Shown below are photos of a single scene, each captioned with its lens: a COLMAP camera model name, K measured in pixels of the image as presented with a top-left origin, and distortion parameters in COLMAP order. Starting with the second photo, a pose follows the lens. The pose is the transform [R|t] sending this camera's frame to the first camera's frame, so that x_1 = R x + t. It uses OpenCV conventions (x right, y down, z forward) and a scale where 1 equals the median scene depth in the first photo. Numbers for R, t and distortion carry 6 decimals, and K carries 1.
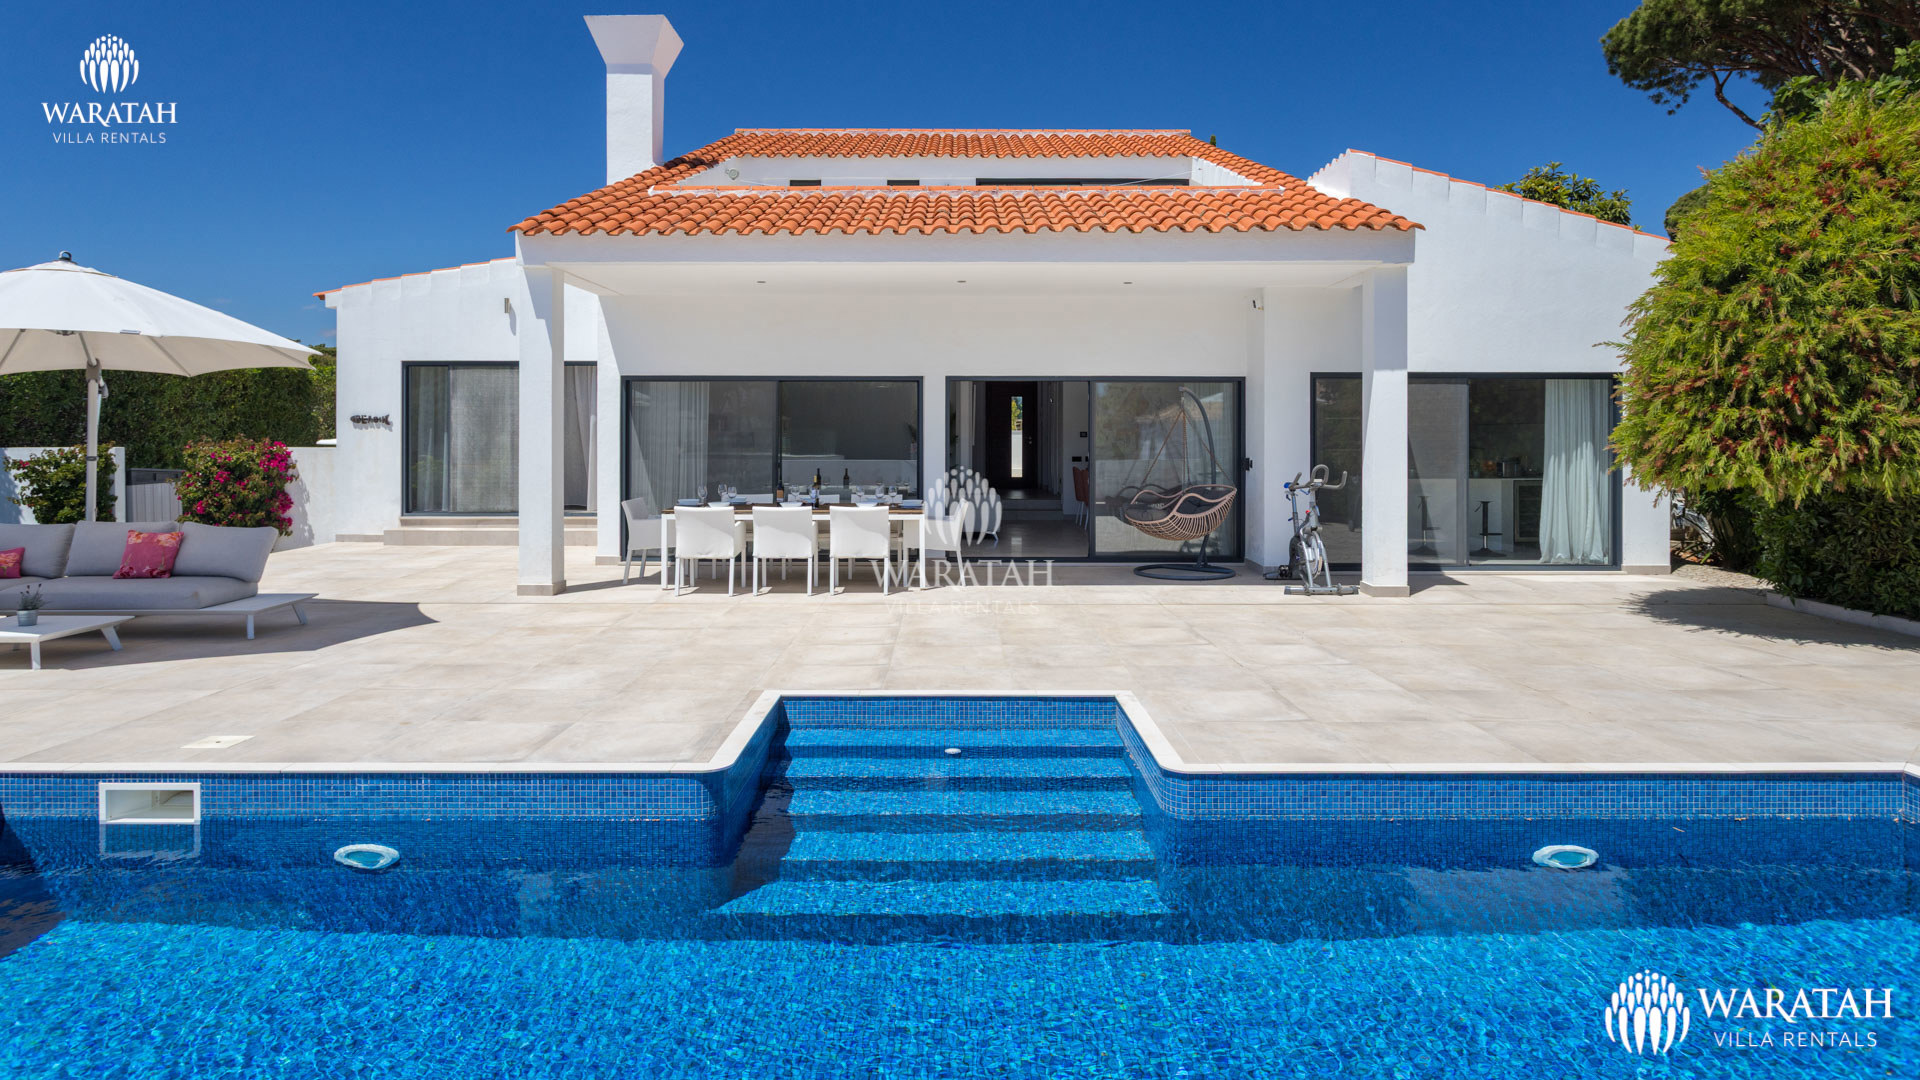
lens RADIAL K [[1112.6, 0, 962.3], [0, 1112.6, 454.1], [0, 0, 1]] dist [-0.001931, -0.000359]
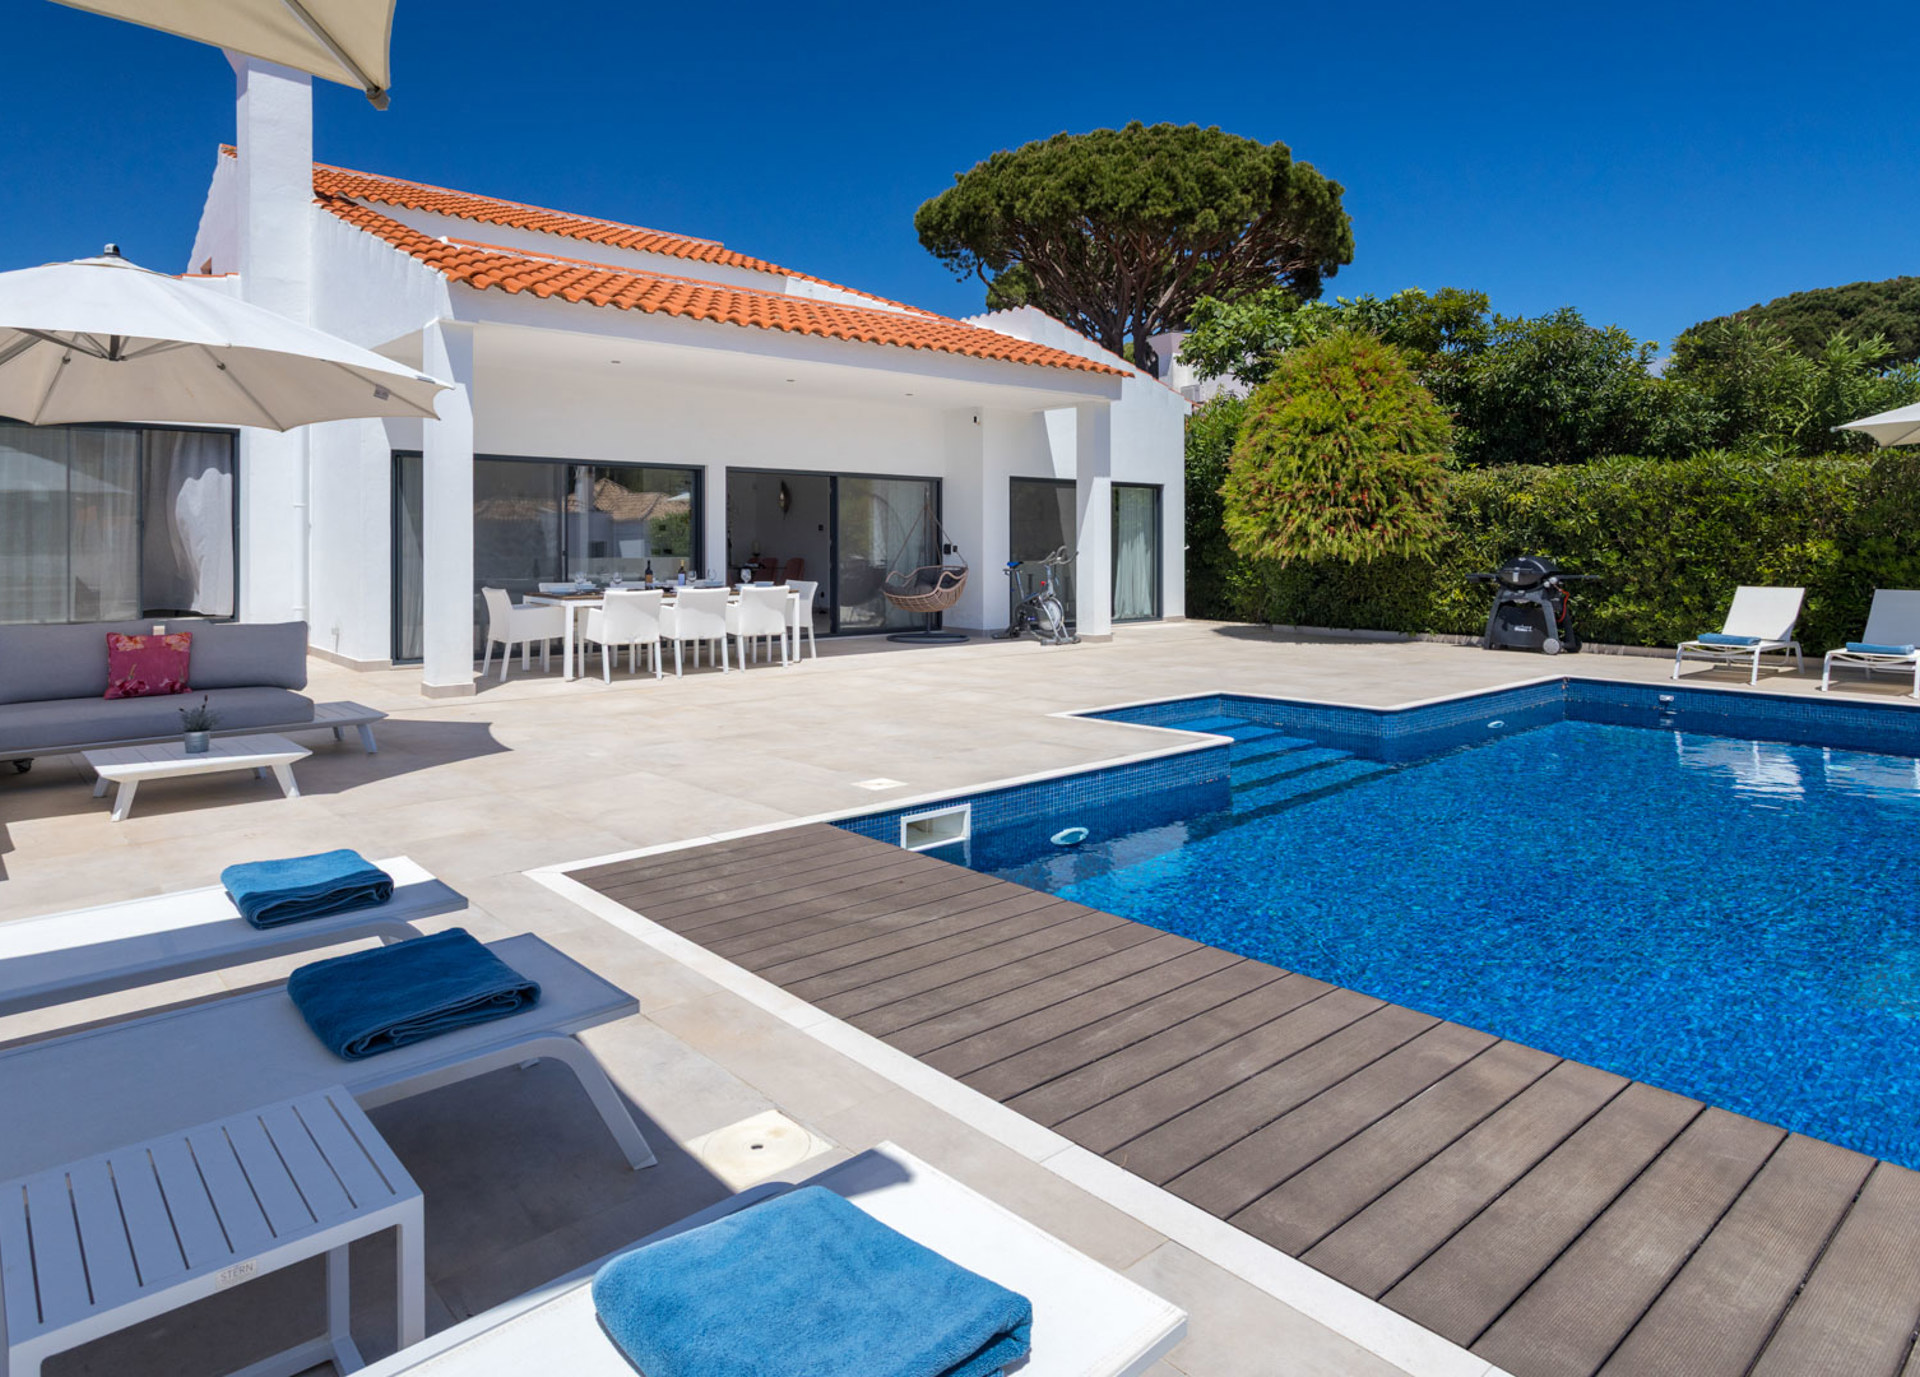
lens RADIAL K [[1122.2, 0, 966.6], [0, 1122.2, 600.2], [0, 0, 1]] dist [-0.030744, 0.000192]
pose [[0.754632, -0.034549, 0.655238, -0.598697], [0.011507, 0.999156, 0.039430, 0.018198], [-0.656047, -0.022215, 0.754393, 0.060244]]
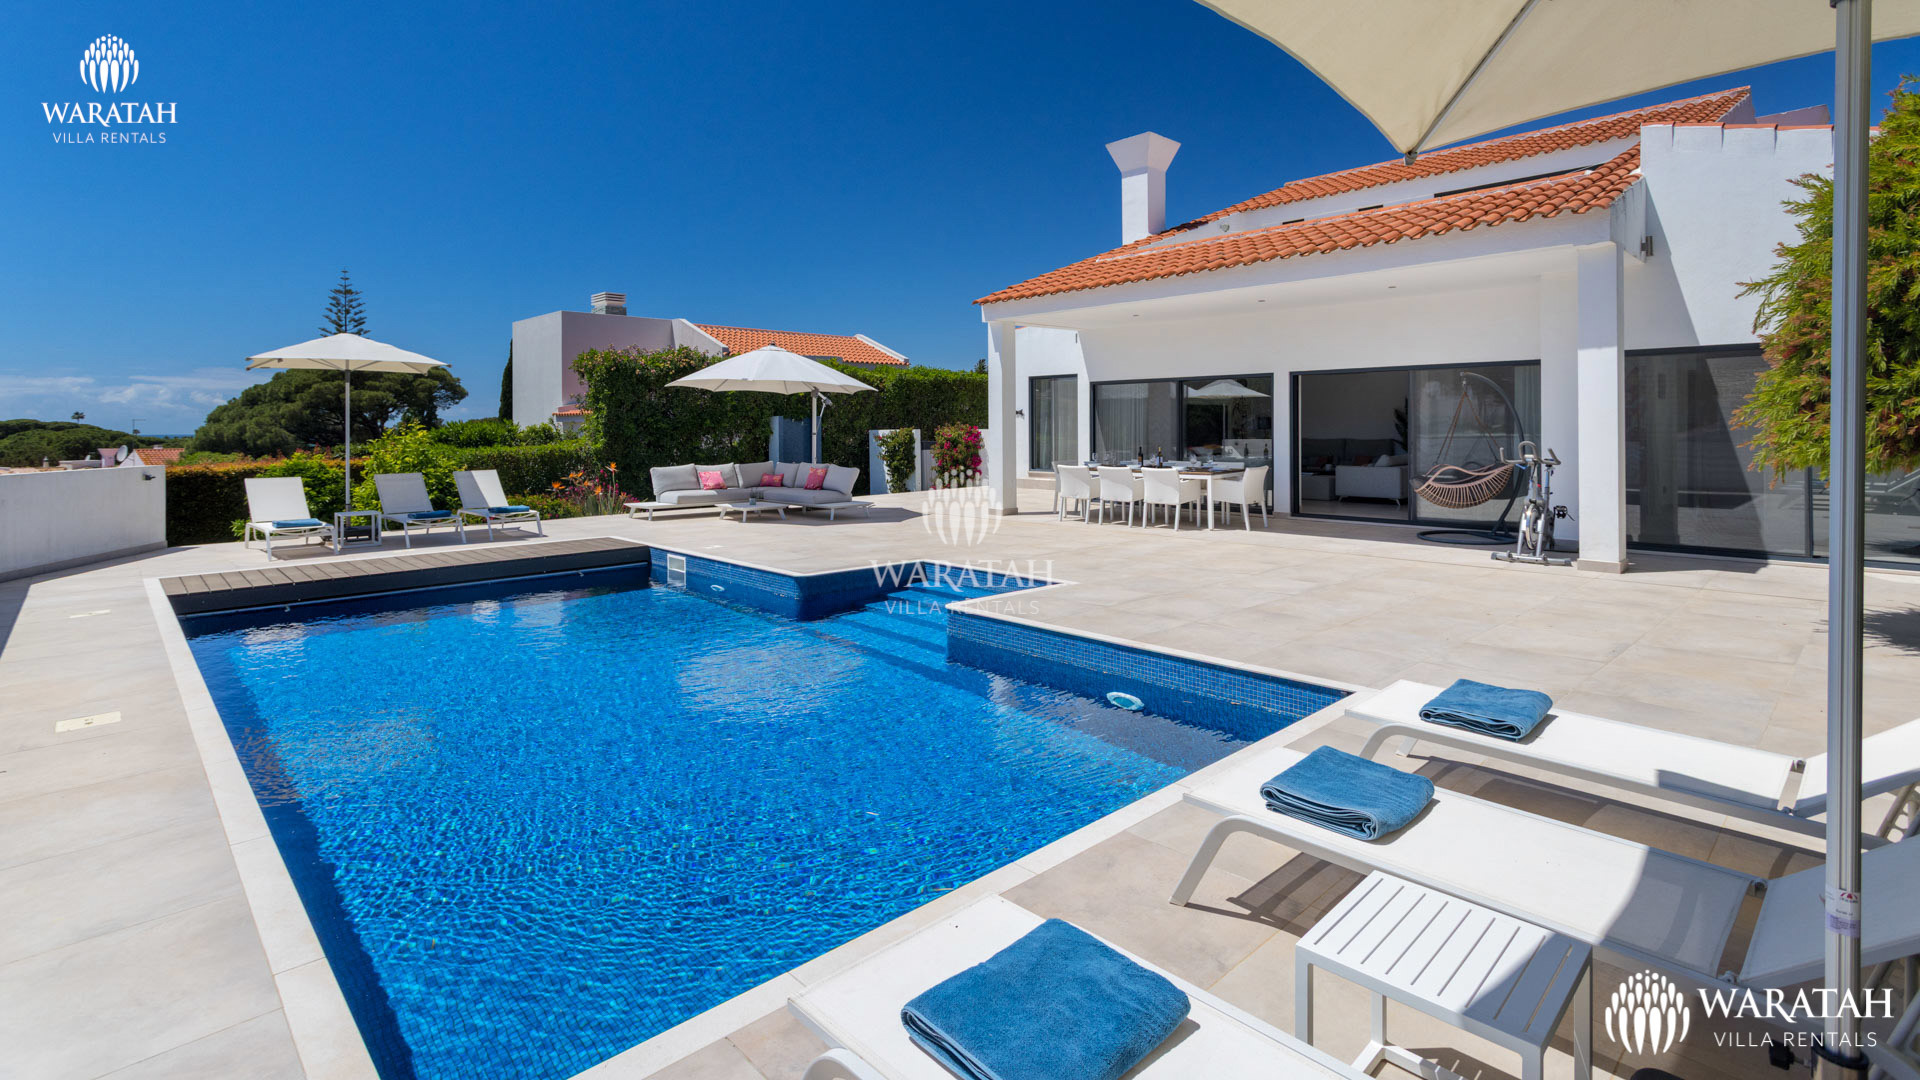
lens RADIAL K [[892.3, 0, 956.4], [0, 892.3, 438.1], [0, 0, 1]] dist [0.003744, 0.000740]
pose [[0.686210, 0.003204, -0.727396, 0.522842], [-0.001301, 0.999994, 0.003177, 0.004715], [0.727402, -0.001234, 0.686210, 0.015249]]
